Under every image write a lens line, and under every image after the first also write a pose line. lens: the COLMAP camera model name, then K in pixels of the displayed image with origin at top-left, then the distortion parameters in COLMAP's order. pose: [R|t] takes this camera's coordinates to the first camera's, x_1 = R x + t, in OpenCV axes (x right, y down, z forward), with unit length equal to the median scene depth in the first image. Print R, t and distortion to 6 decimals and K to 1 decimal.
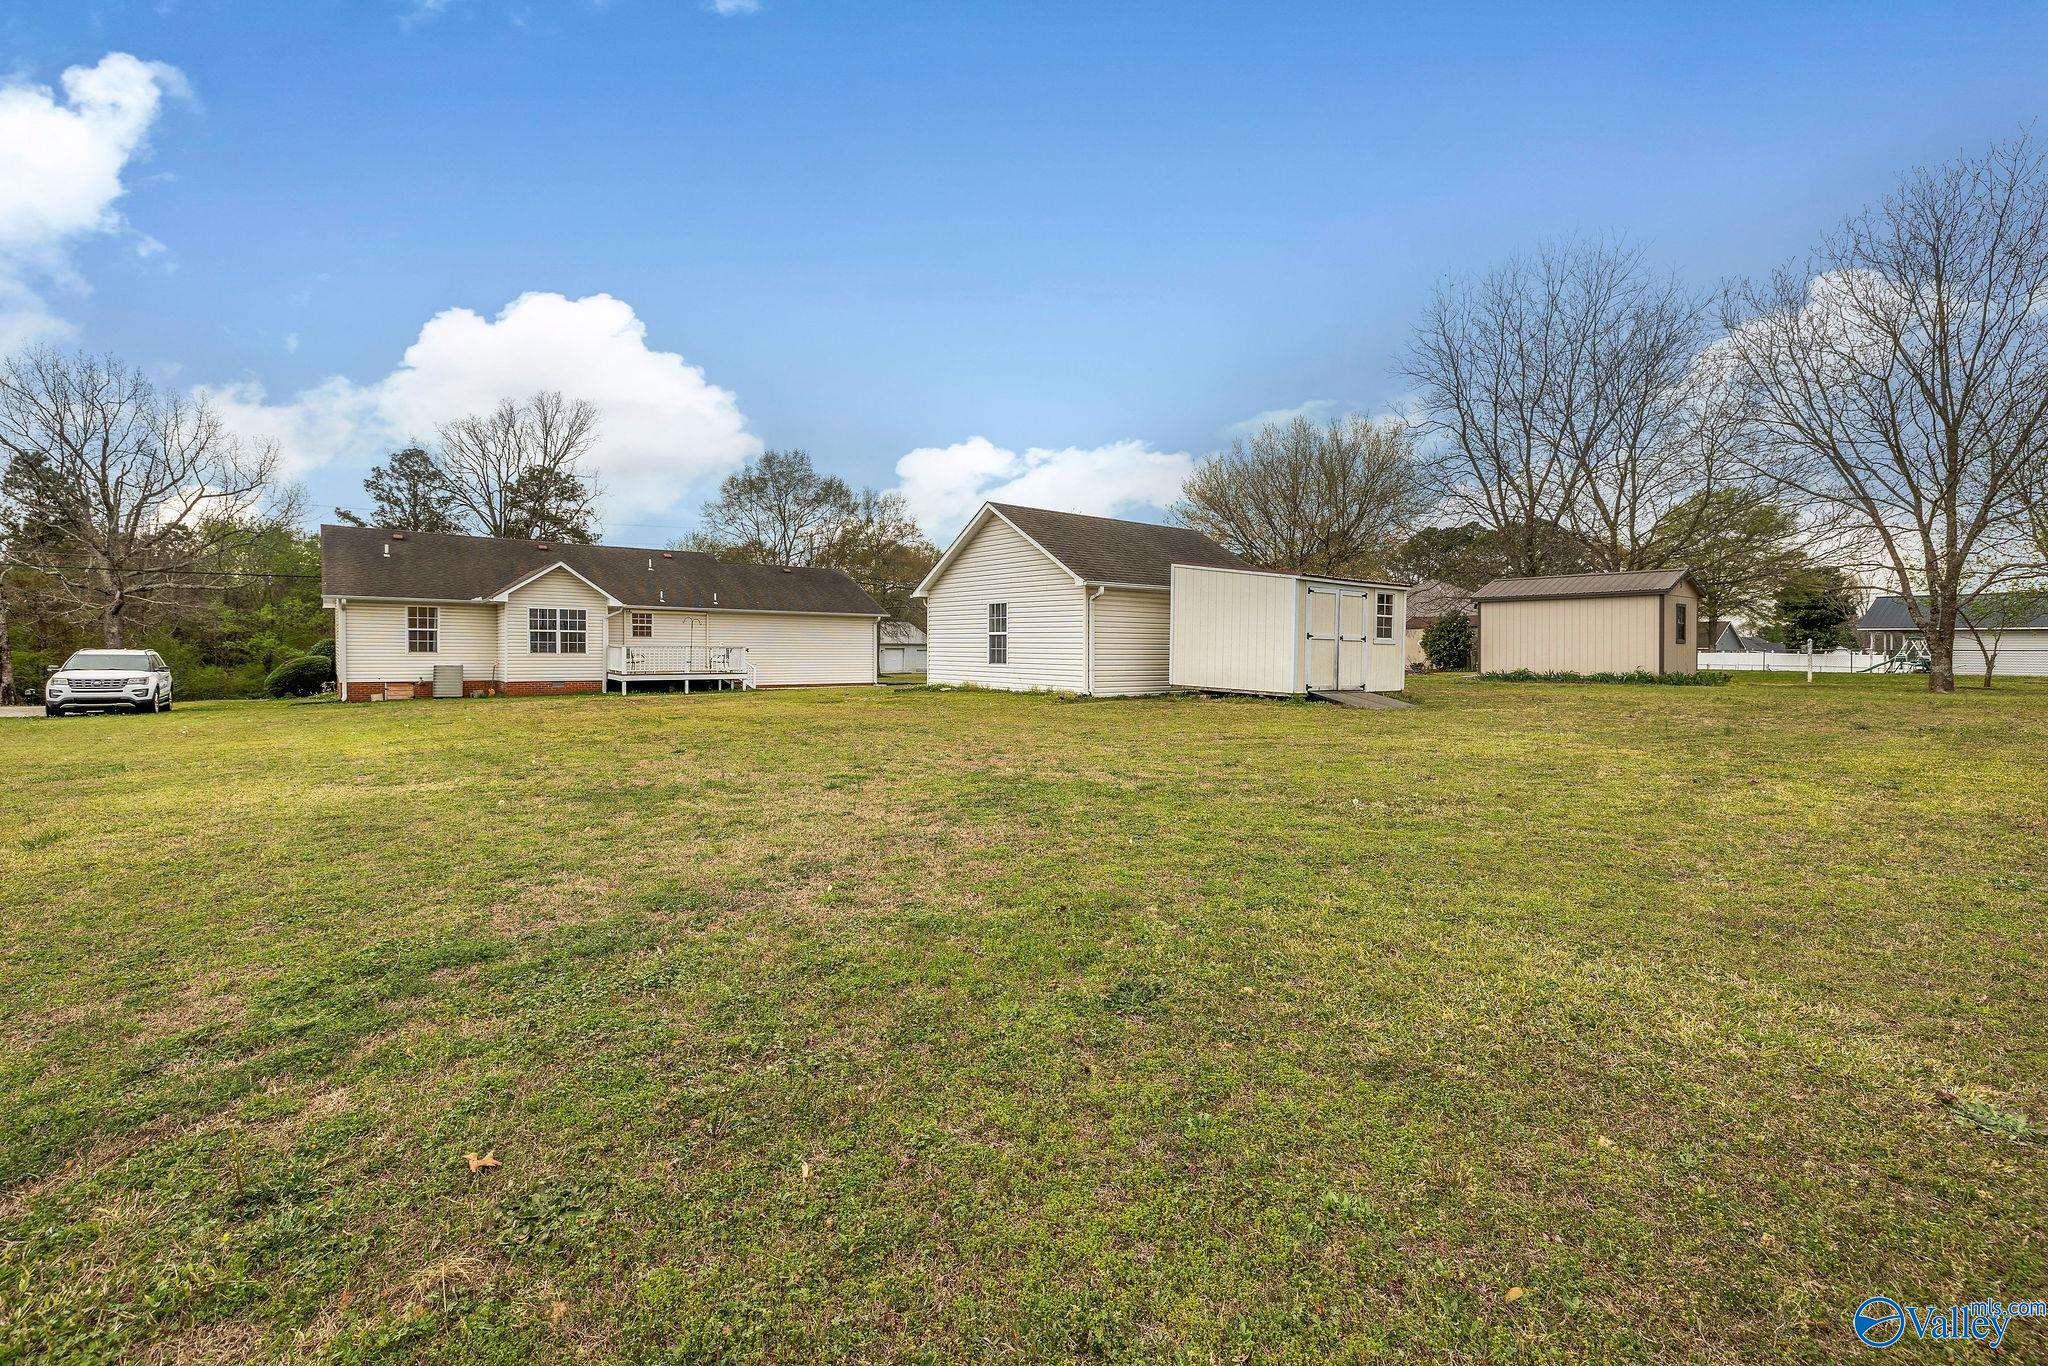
lens RADIAL K [[890.4, 0, 1009.4], [0, 890.4, 673.2], [0, 0, 1]] dist [0.012692, 0.000161]
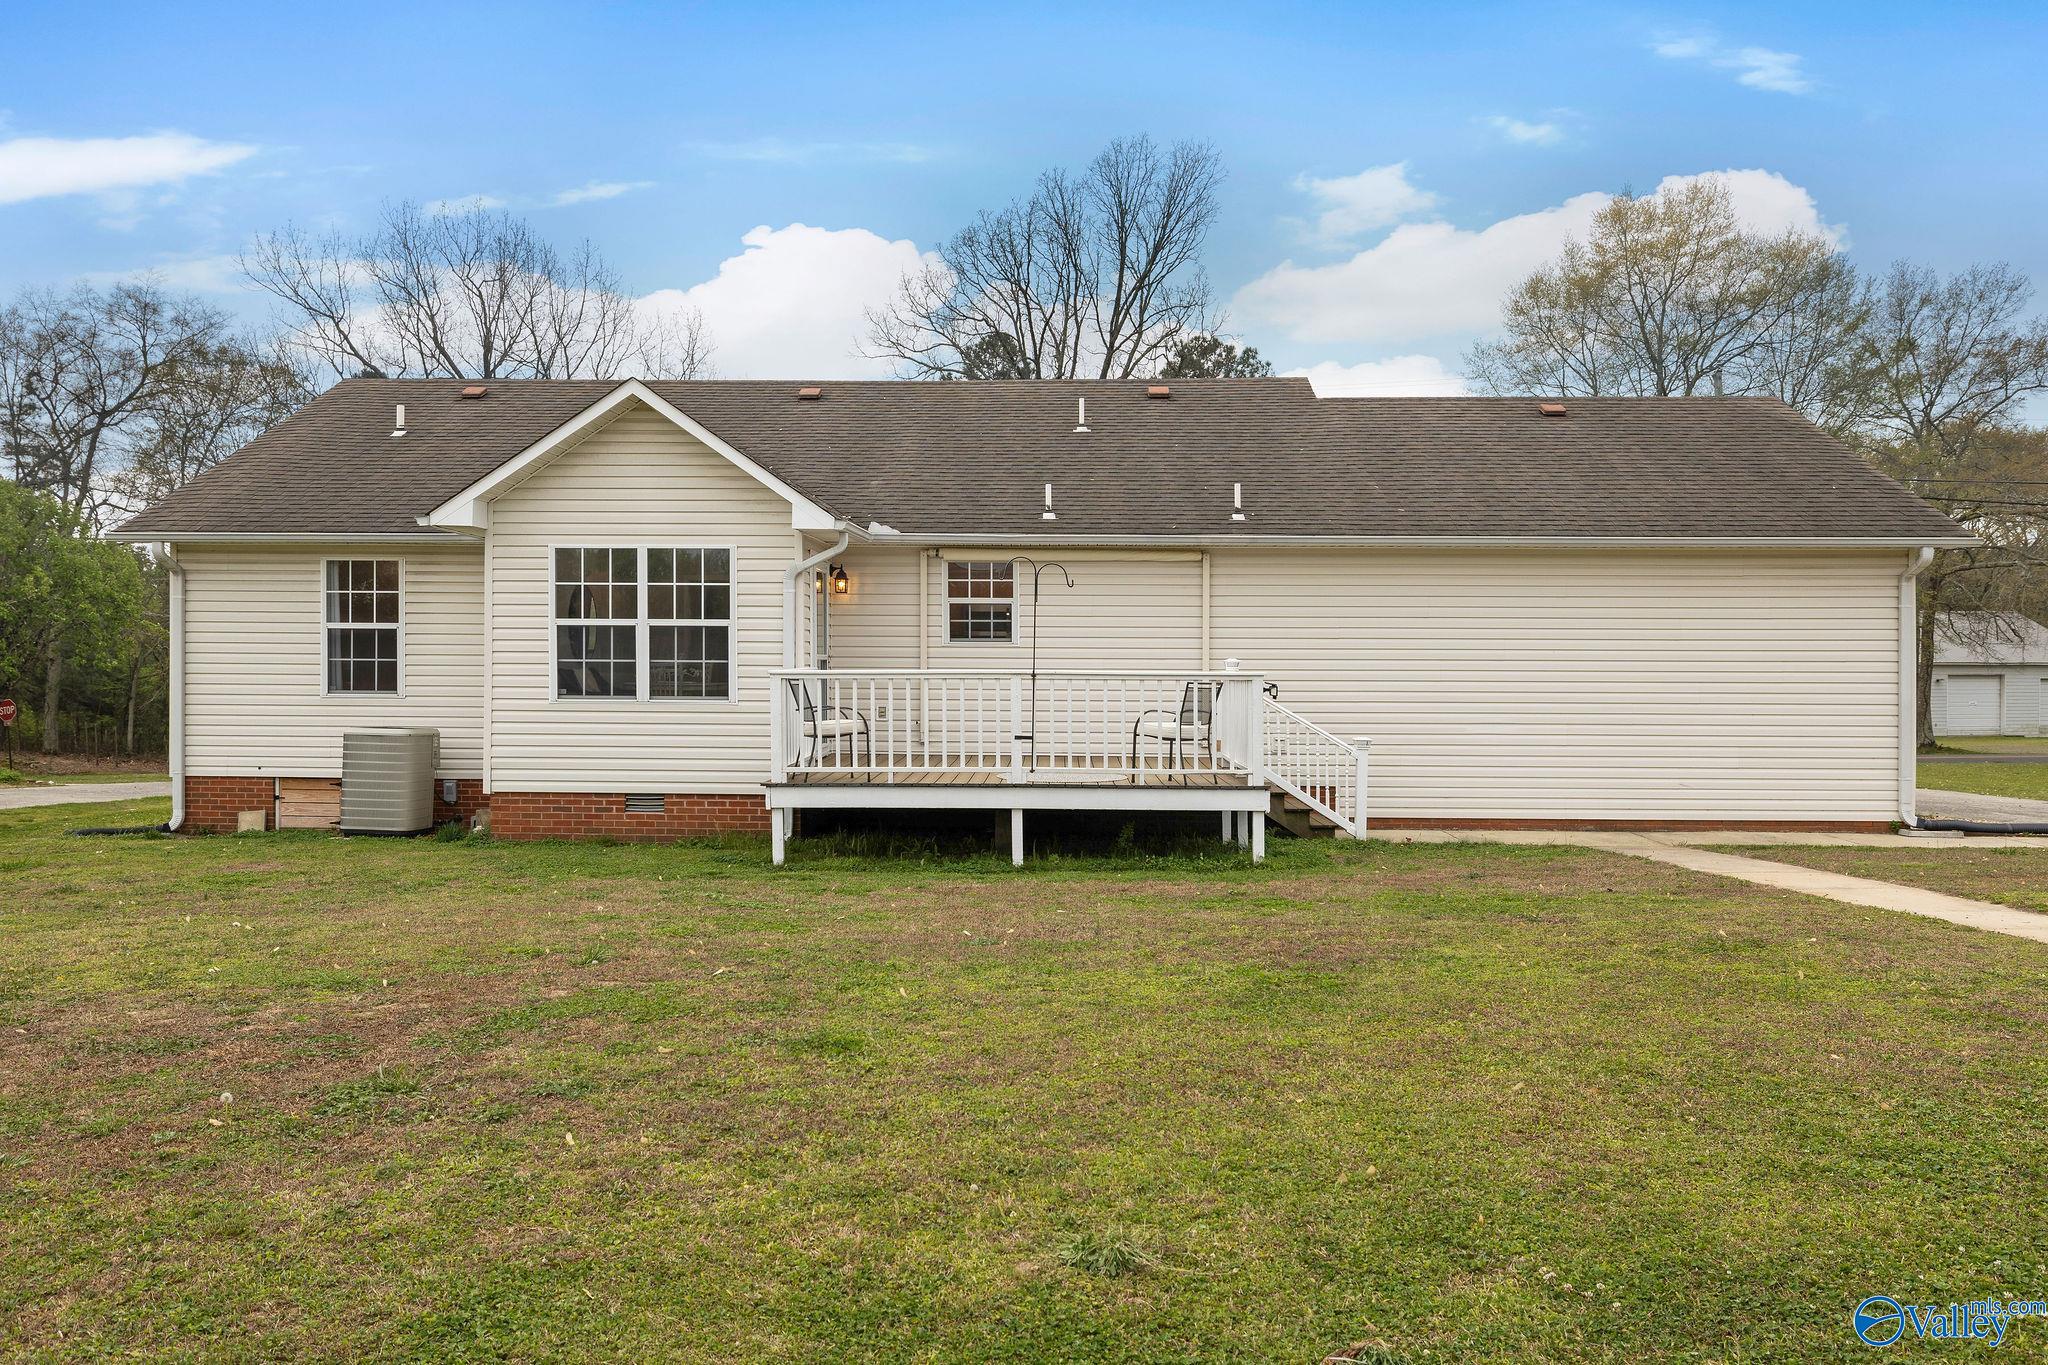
lens RADIAL K [[1475.3, 0, 1024.0], [0, 1475.3, 682.5], [0, 0, 1]] dist [0.014619, 0.001961]
pose [[0.767141, 0.004411, -0.641464, -0.097157], [-0.018343, 0.999718, -0.015061, -0.022374], [0.641217, 0.023320, 0.767005, 0.701114]]
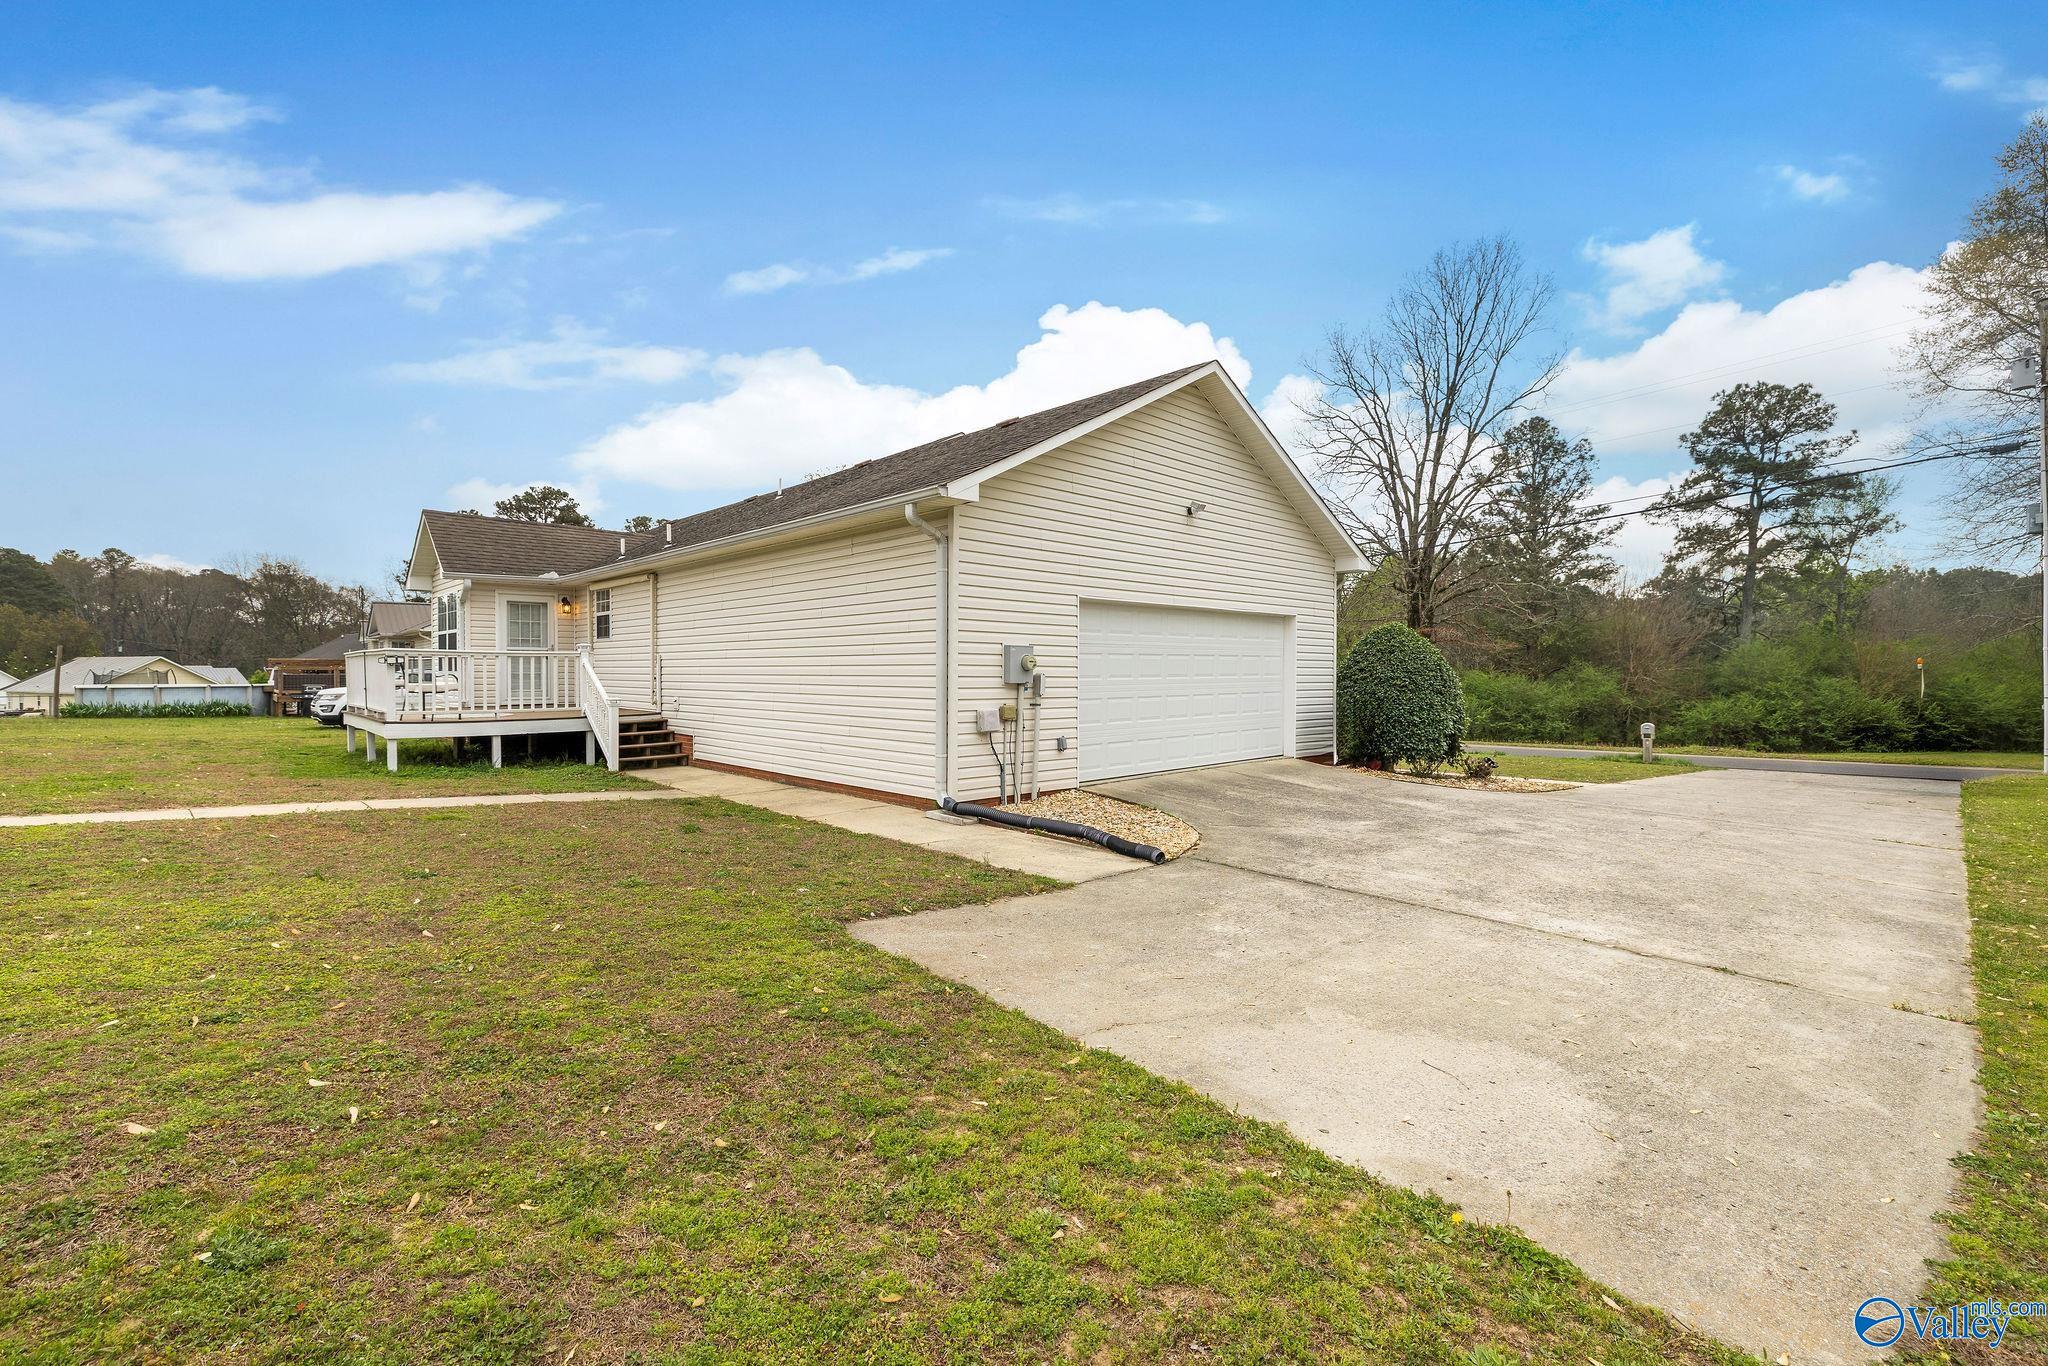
lens RADIAL K [[890.4, 0, 1009.4], [0, 890.4, 673.2], [0, 0, 1]] dist [0.012692, 0.000161]
pose [[0.073601, -0.009736, -0.997240, 0.101066], [-0.036922, 0.999240, -0.012480, -0.026324], [0.996604, 0.037738, 0.073185, 1.307818]]
